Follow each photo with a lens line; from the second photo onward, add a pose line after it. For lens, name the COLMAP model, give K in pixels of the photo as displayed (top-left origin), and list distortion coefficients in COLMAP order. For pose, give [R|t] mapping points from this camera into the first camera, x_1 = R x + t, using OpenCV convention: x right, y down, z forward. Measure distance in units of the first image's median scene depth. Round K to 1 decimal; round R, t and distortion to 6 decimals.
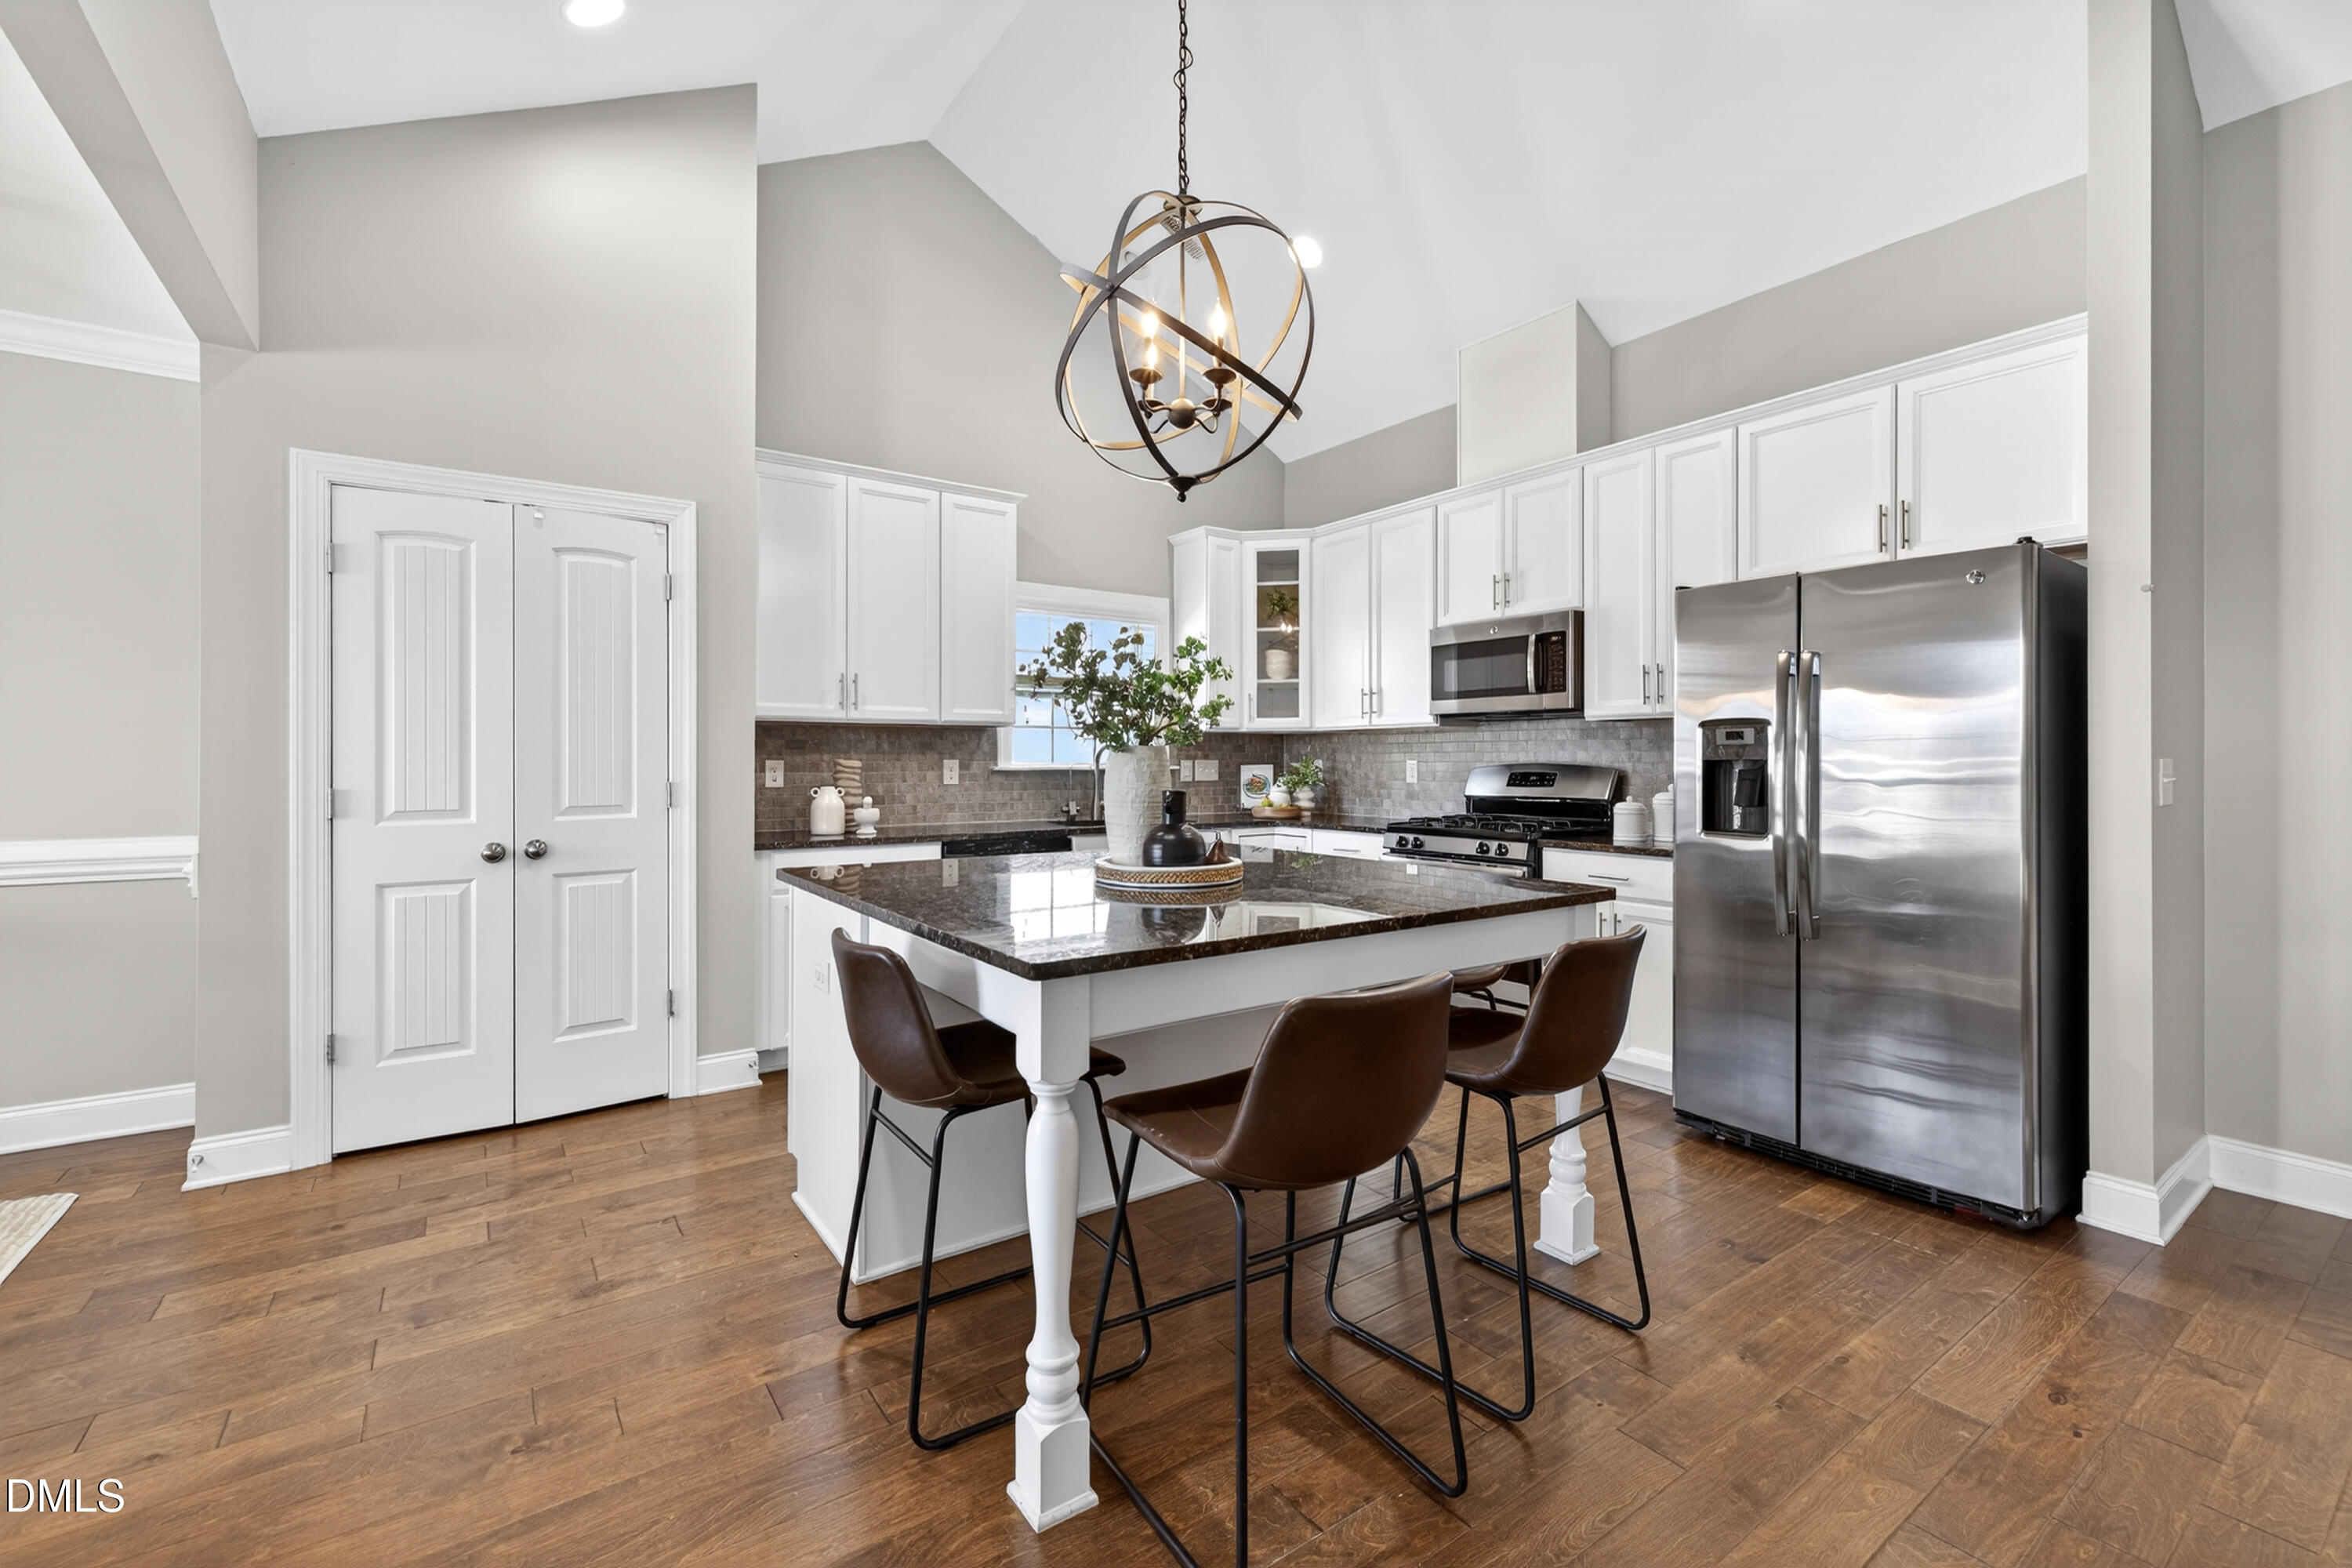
lens RADIAL K [[990.5, 0, 1172.9], [0, 990.5, 760.3], [0, 0, 1]] dist [0.003882, 0.000234]
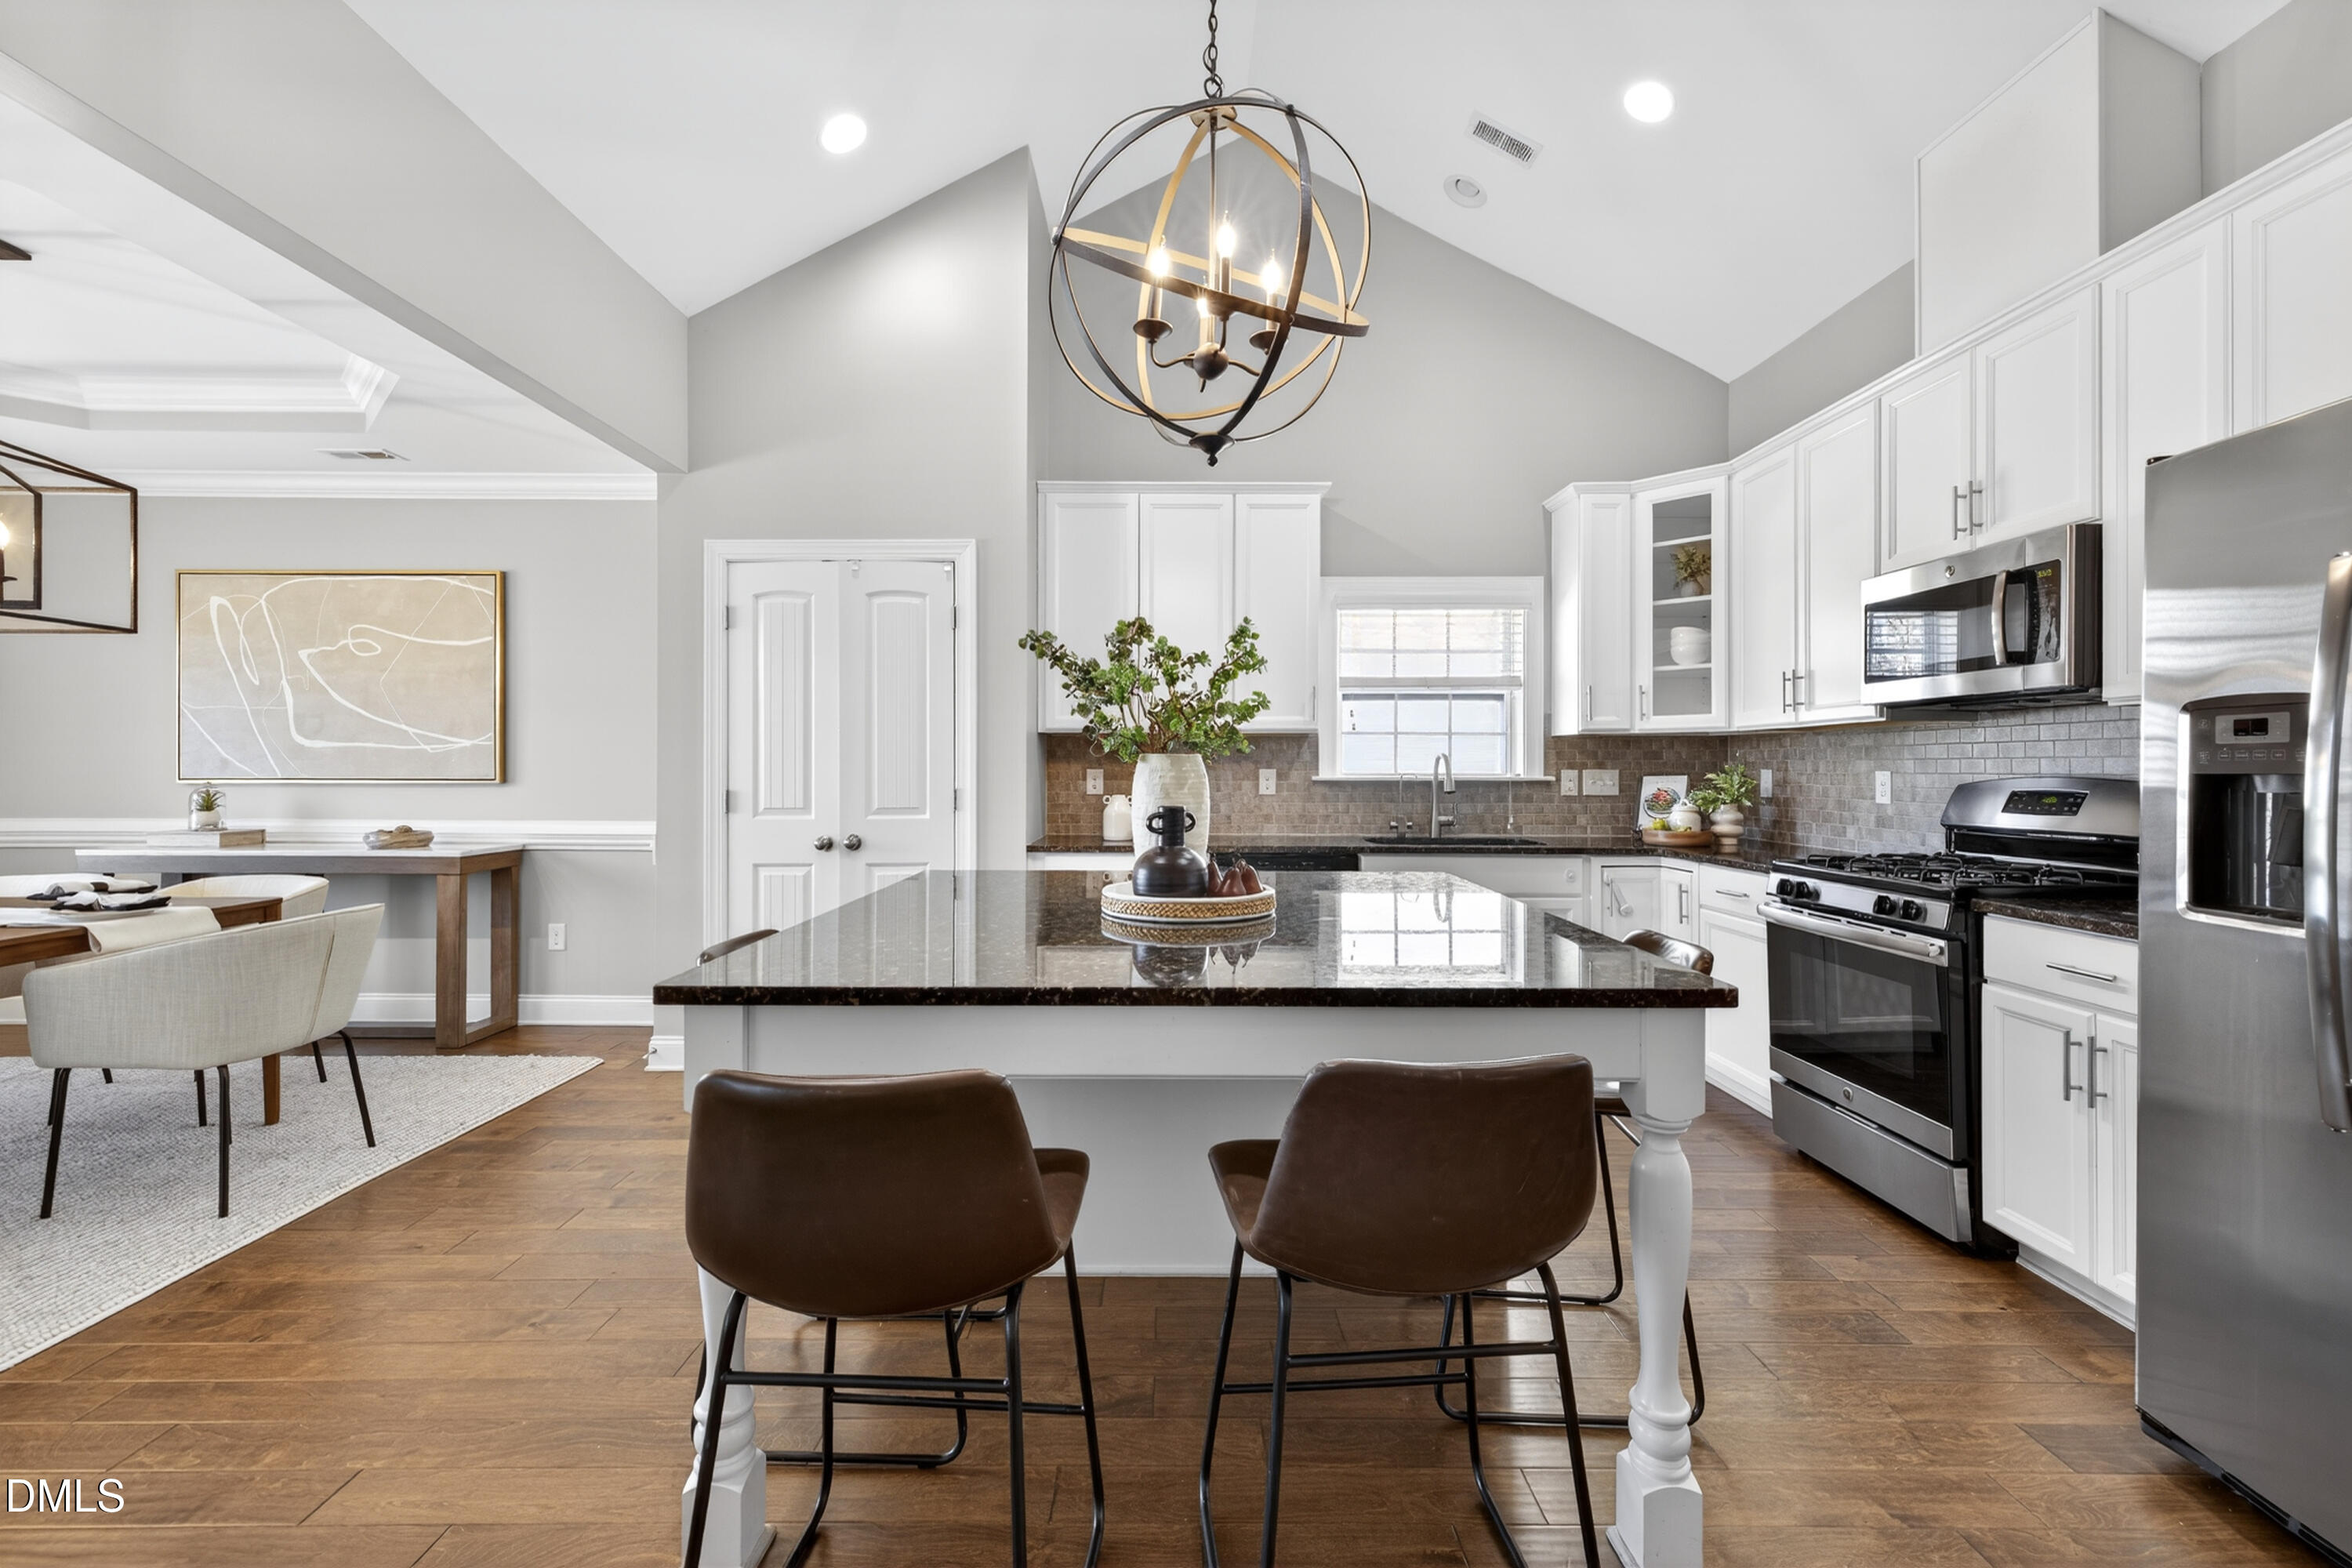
lens RADIAL K [[990.5, 0, 1175.0], [0, 990.5, 763.8], [0, 0, 1]] dist [0.003882, 0.000234]
pose [[0.817712, -0.000601, -0.575627, 0.297327], [-0.001828, 0.999992, -0.003642, -0.002100], [0.575625, 0.004030, 0.817704, 0.183507]]
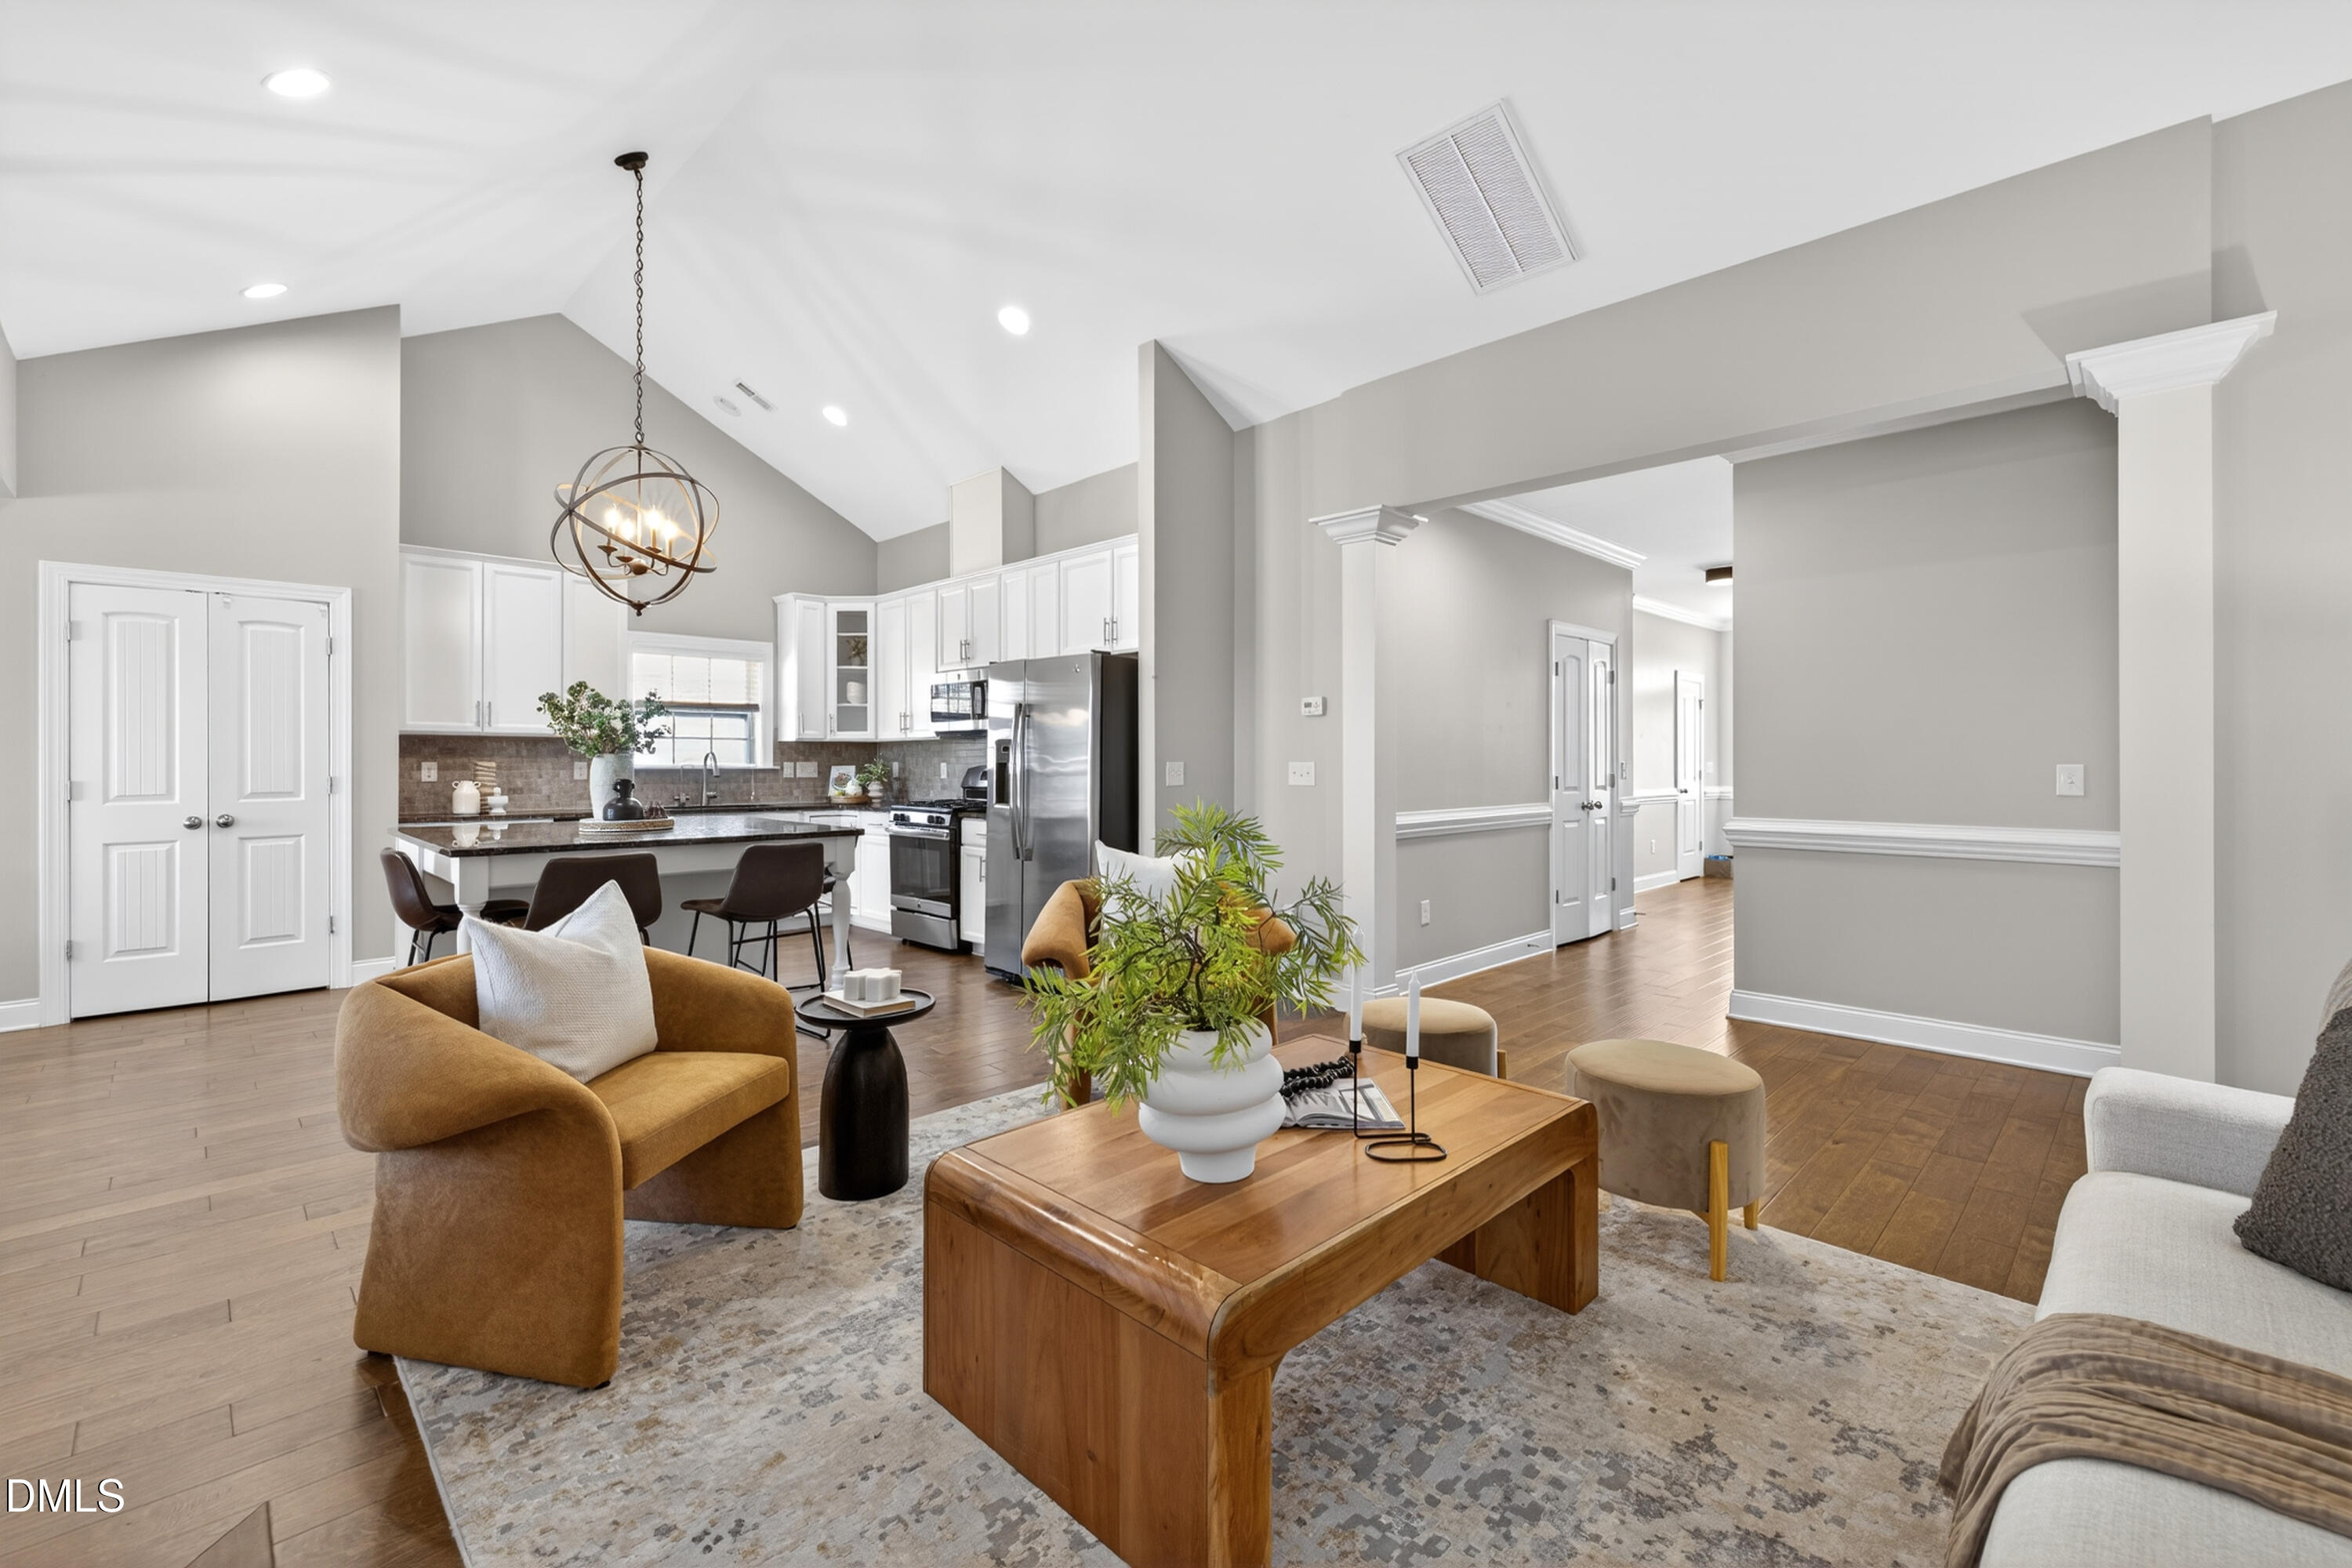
lens RADIAL K [[990.5, 0, 1174.9], [0, 990.5, 763.5], [0, 0, 1]] dist [0.003882, 0.000234]
pose [[0.985919, 0.000603, 0.167222, 0.416462], [-0.000846, 0.999999, 0.001378, -0.000837], [-0.167221, -0.001500, 0.985918, -0.576512]]
